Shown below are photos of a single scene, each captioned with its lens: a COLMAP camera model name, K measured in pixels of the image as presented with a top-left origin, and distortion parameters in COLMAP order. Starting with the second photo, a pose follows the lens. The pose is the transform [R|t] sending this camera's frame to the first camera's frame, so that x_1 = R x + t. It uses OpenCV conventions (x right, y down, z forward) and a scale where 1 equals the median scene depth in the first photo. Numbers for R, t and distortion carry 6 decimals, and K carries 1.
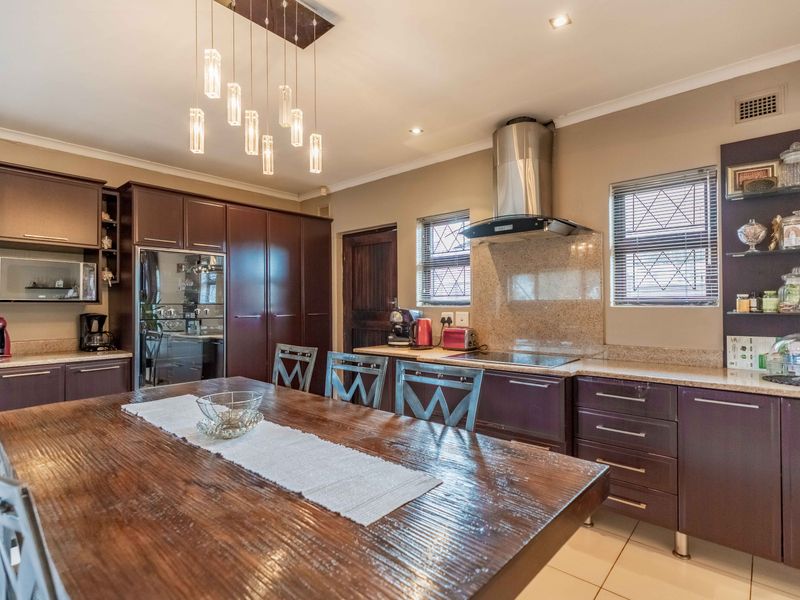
lens RADIAL K [[418.6, 0, 399.5], [0, 418.6, 297.9], [0, 0, 1]] dist [0.012539, -0.001161]
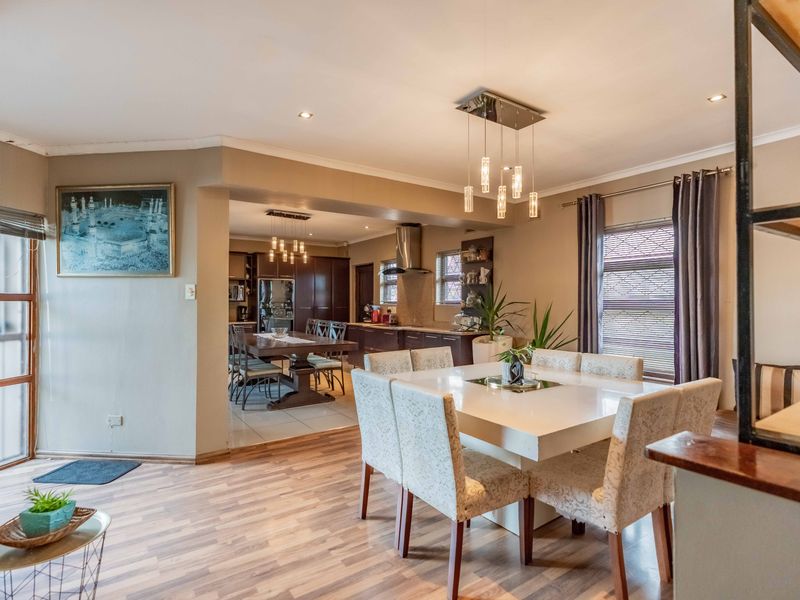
lens RADIAL K [[418.6, 0, 399.5], [0, 418.6, 297.9], [0, 0, 1]] dist [0.012539, -0.001161]
pose [[0.970136, 0.004671, -0.242517, 0.675215], [-0.003999, 0.999987, 0.003264, -0.018285], [0.242529, -0.002196, 0.970142, -1.031738]]
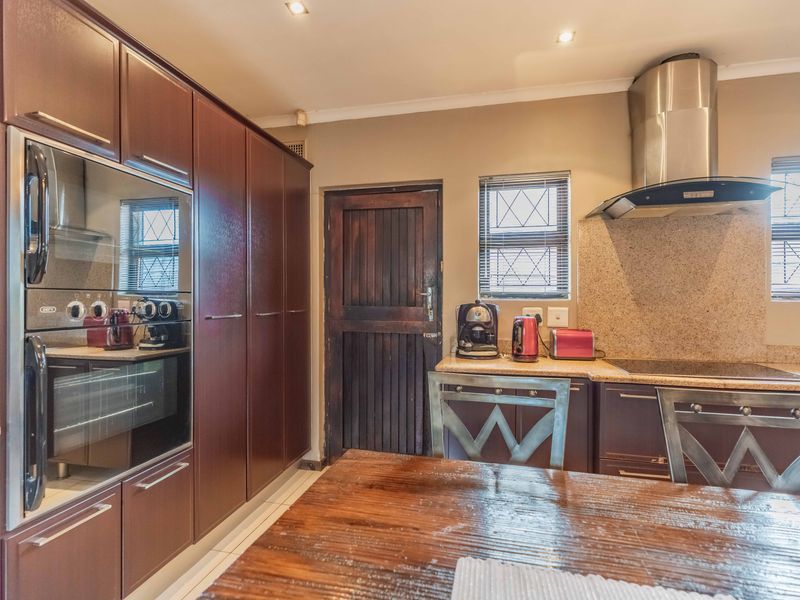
lens RADIAL K [[418.6, 0, 399.5], [0, 418.6, 297.9], [0, 0, 1]] dist [0.012539, -0.001161]
pose [[0.882839, 0.005069, 0.469649, -0.445955], [-0.013889, 0.999786, 0.015317, 0.009288], [-0.469471, -0.020045, 0.882721, 0.459497]]
